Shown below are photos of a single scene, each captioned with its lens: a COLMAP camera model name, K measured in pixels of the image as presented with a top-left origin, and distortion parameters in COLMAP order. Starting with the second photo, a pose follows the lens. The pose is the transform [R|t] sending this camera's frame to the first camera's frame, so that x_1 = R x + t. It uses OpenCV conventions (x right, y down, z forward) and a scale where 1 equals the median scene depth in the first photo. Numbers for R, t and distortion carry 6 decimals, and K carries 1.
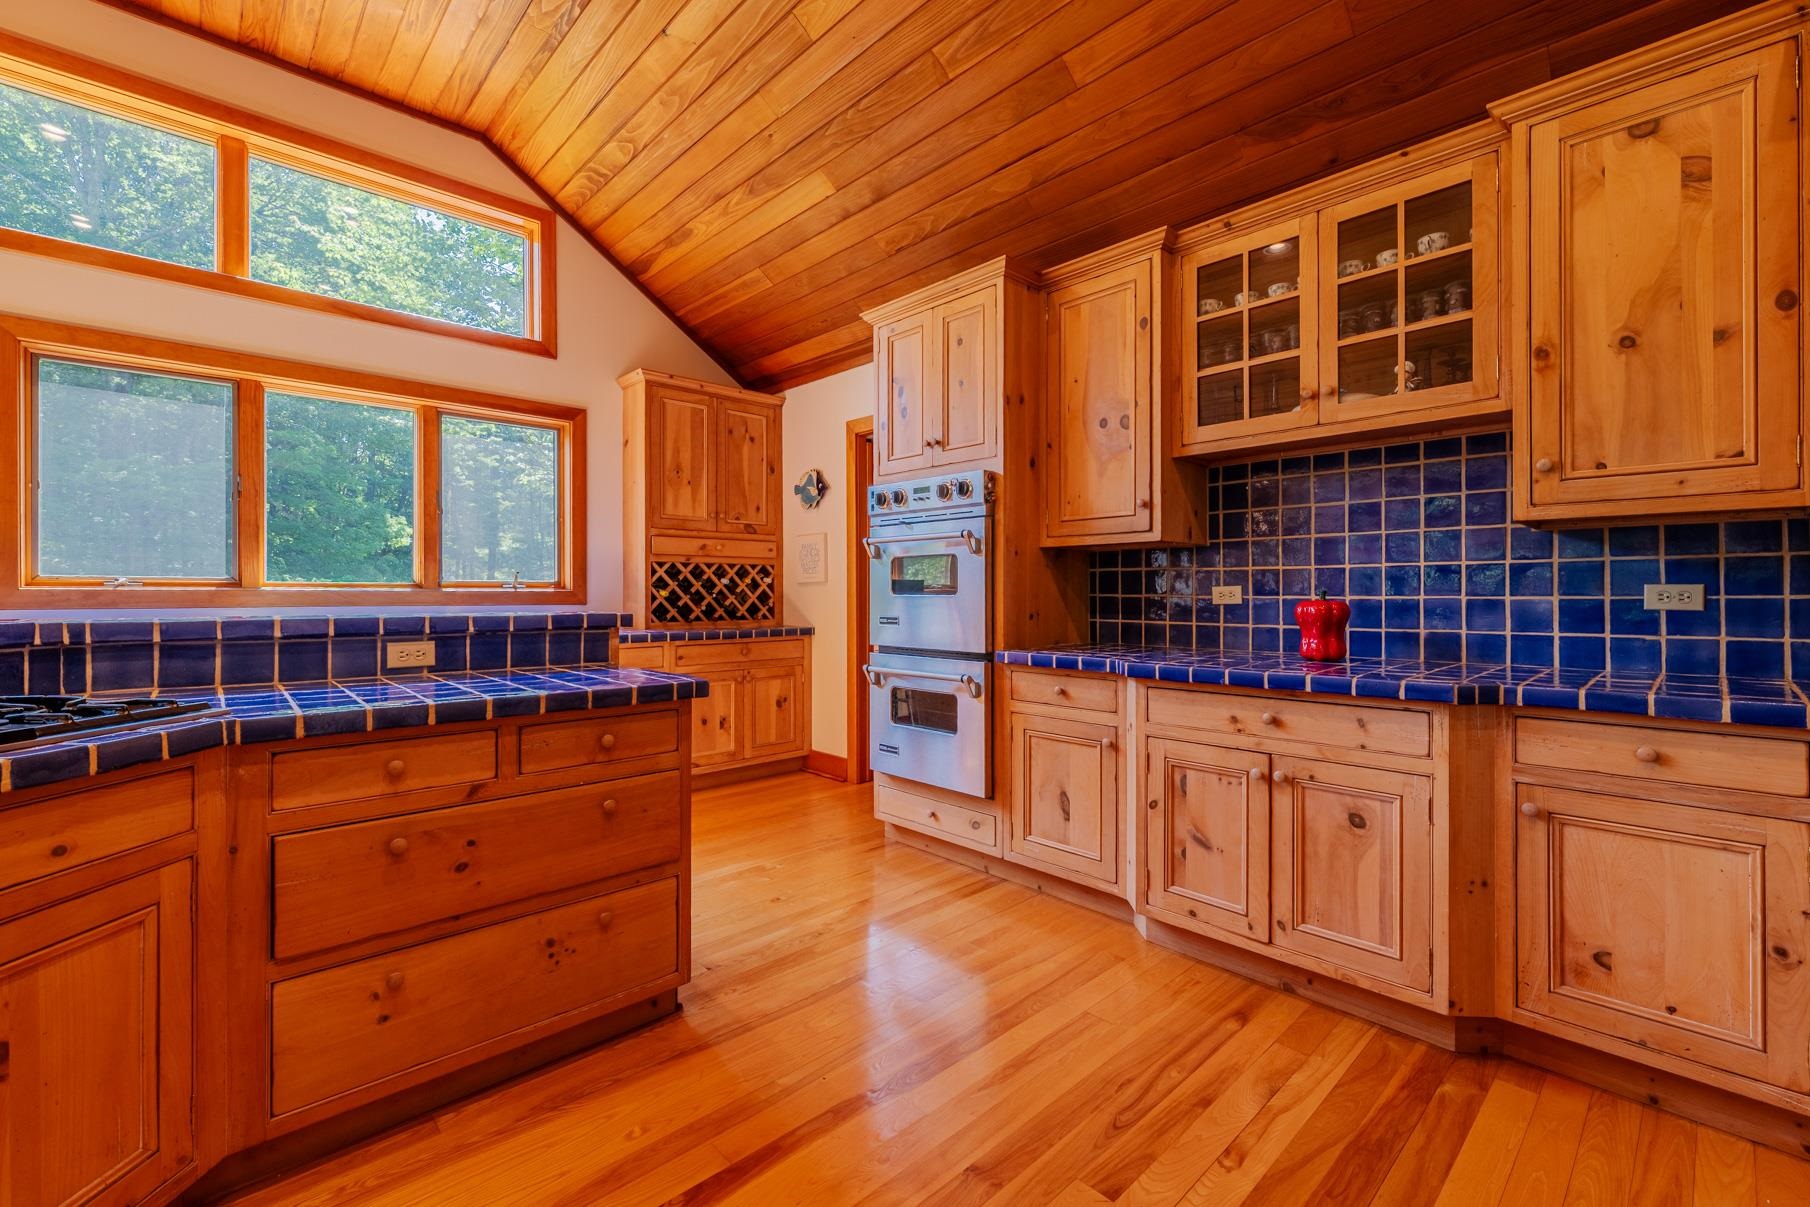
lens RADIAL K [[757.9, 0, 972.1], [0, 757.9, 581.4], [0, 0, 1]] dist [0.000262, 0.000081]
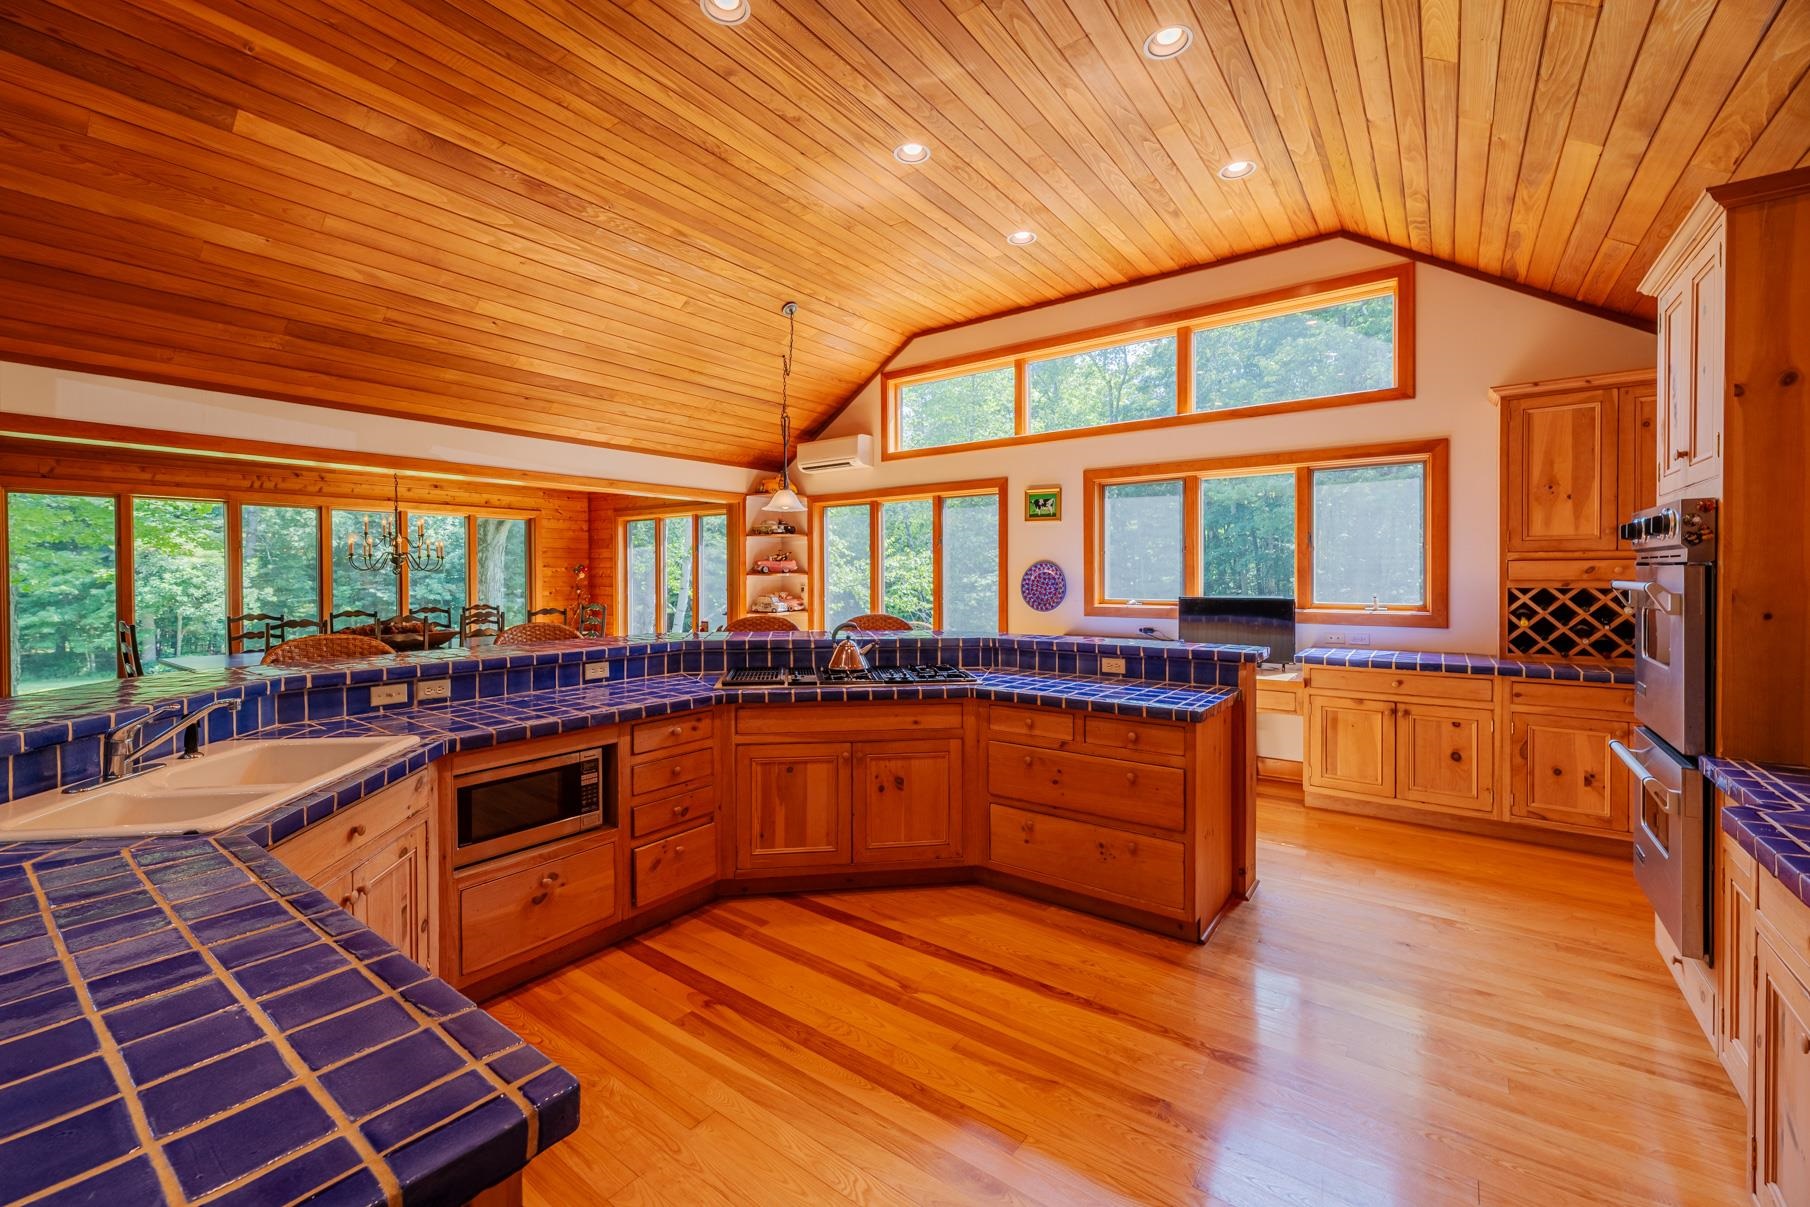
lens RADIAL K [[757.9, 0, 896.7], [0, 757.9, 576.0], [0, 0, 1]] dist [0.000262, 0.000081]
pose [[0.165630, 0.006294, -0.986168, 0.445866], [0.007056, 0.999946, 0.007567, -0.063162], [0.986163, -0.008212, 0.165577, 0.111486]]
